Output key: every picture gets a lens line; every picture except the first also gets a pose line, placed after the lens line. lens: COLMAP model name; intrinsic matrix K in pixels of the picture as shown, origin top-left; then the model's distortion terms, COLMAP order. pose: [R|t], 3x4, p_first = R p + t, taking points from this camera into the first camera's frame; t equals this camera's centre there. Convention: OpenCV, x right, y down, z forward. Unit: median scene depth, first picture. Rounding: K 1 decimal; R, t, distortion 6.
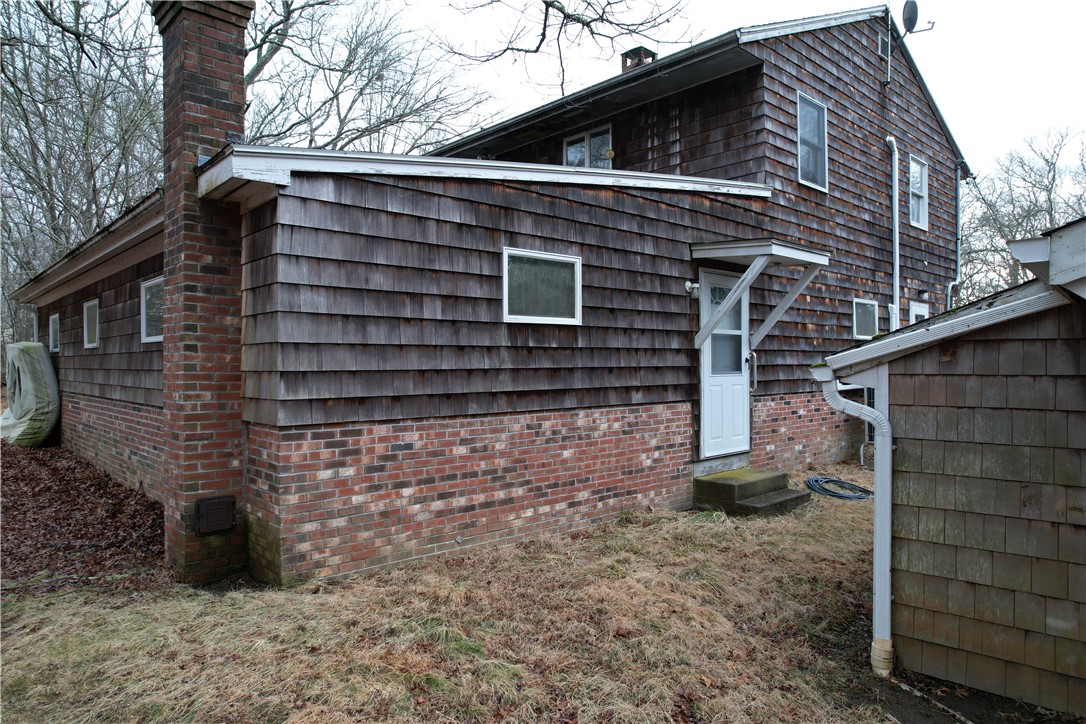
lens RADIAL K [[683.6, 0, 545.0], [0, 683.6, 362.1], [0, 0, 1]] dist [-0.024528, 0.000044]
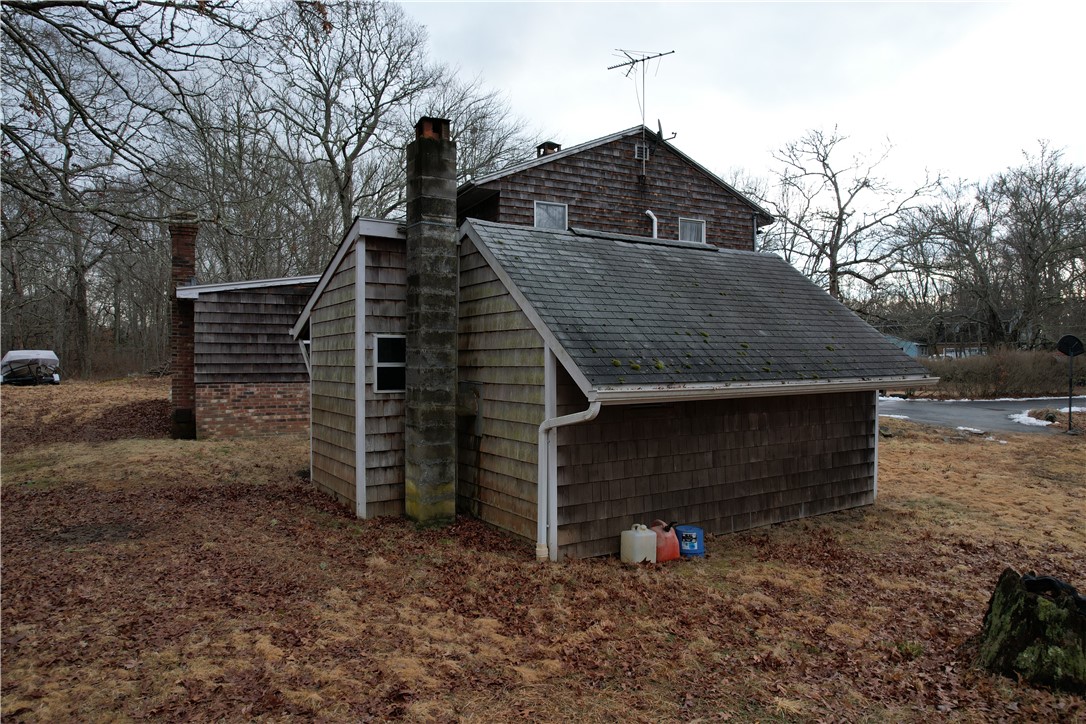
lens RADIAL K [[683.6, 0, 541.9], [0, 683.6, 359.2], [0, 0, 1]] dist [-0.024528, 0.000044]
pose [[0.967213, 0.001932, -0.253959, 1.574618], [-0.002493, 0.999995, -0.001885, -0.002194], [0.253954, 0.002457, 0.967213, -1.255731]]
